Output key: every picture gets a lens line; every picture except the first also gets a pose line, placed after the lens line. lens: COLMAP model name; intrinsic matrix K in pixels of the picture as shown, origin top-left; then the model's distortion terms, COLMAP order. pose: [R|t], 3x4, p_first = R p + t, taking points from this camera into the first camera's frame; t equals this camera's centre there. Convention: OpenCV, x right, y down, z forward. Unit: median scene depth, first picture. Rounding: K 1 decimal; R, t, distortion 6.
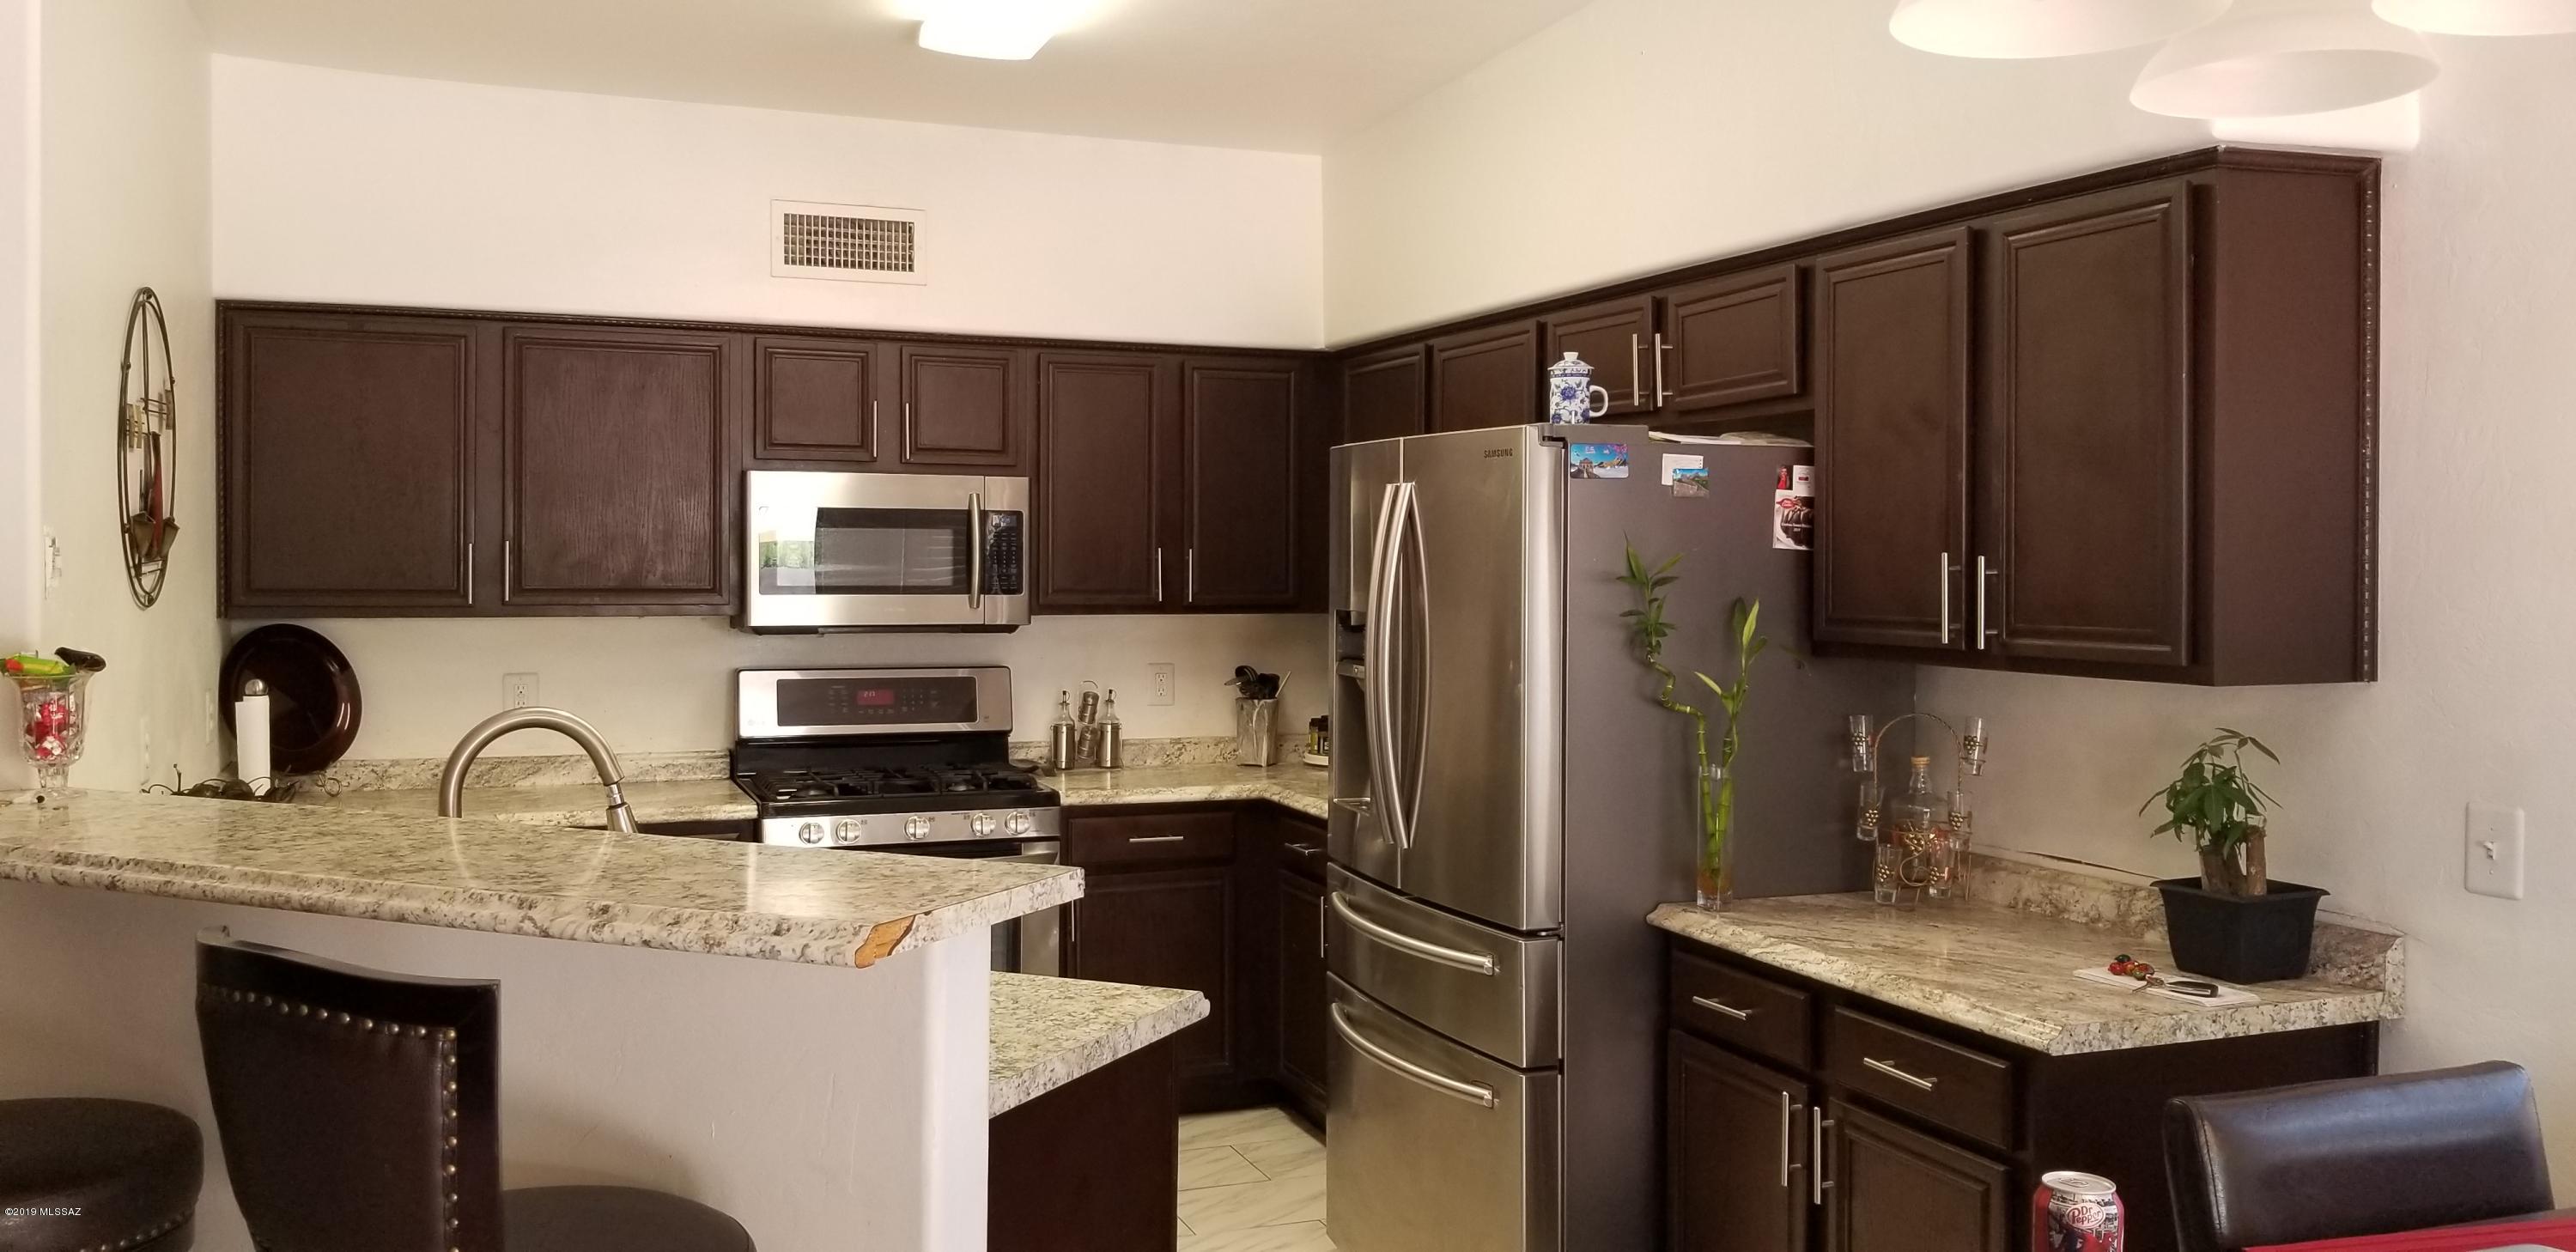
lens RADIAL K [[1990.9, 0, 1312.1], [0, 1990.9, 634.1], [0, 0, 1]] dist [0.065042, -0.120139]
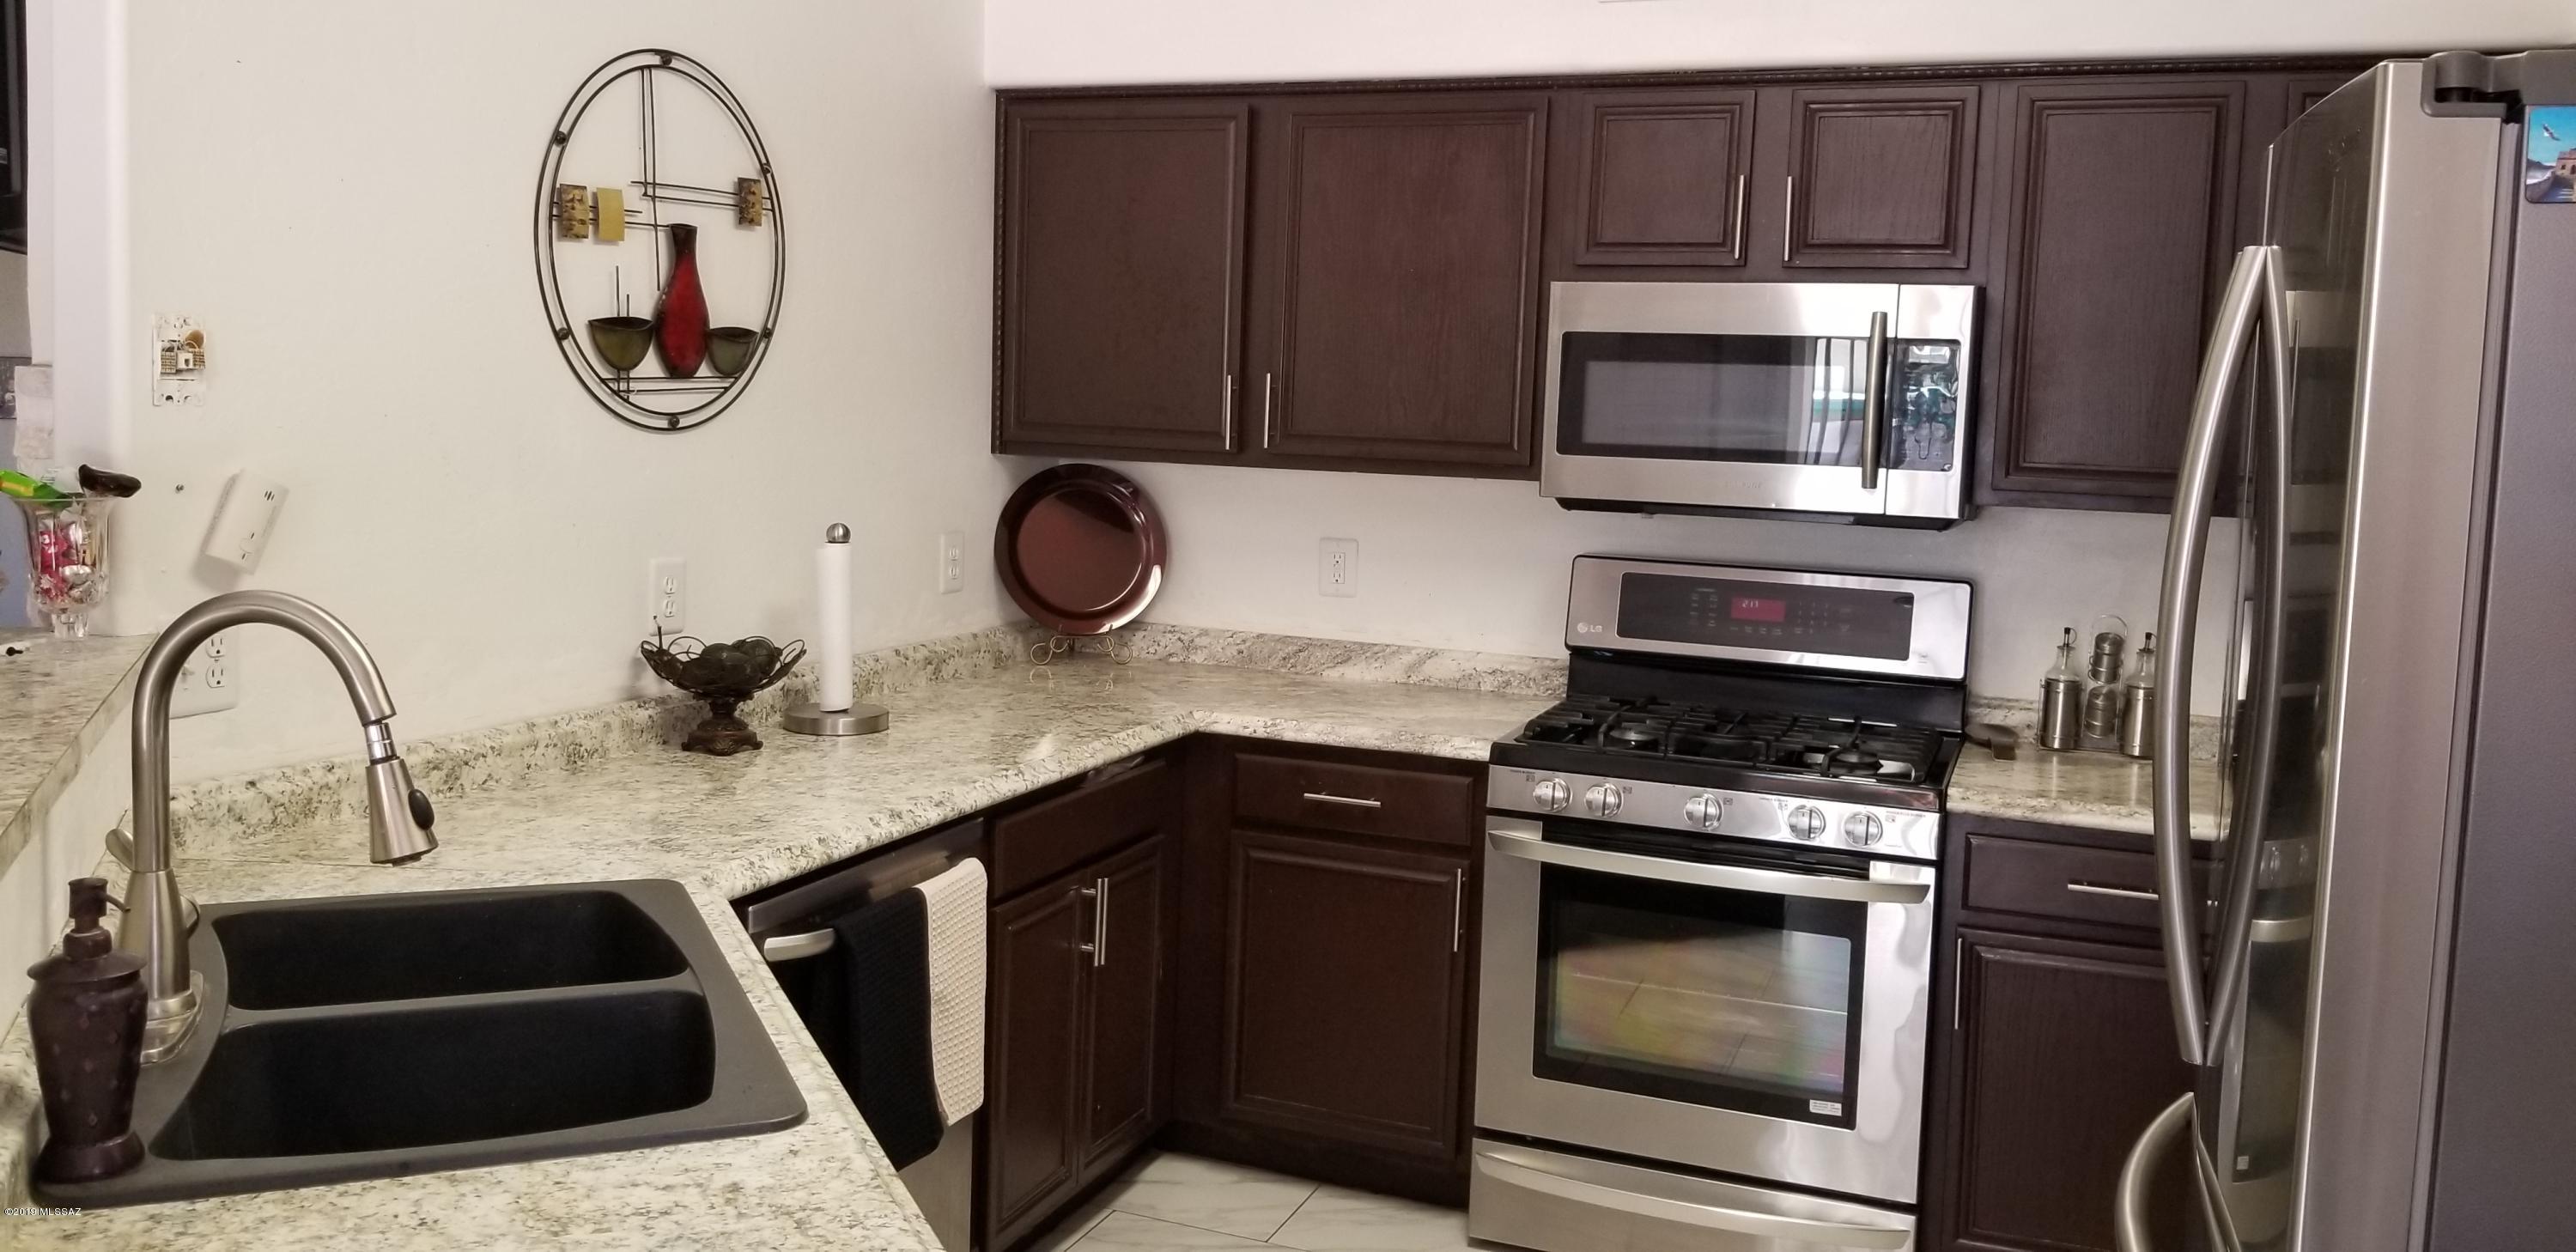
lens RADIAL K [[1990.9, 0, 1448.9], [0, 1990.9, 554.5], [0, 0, 1]] dist [0.065042, -0.120139]
pose [[0.734754, 0.072792, -0.674417, 0.168544], [-0.056822, 0.997336, 0.045741, -0.013287], [0.675950, 0.004713, 0.736933, 0.418343]]
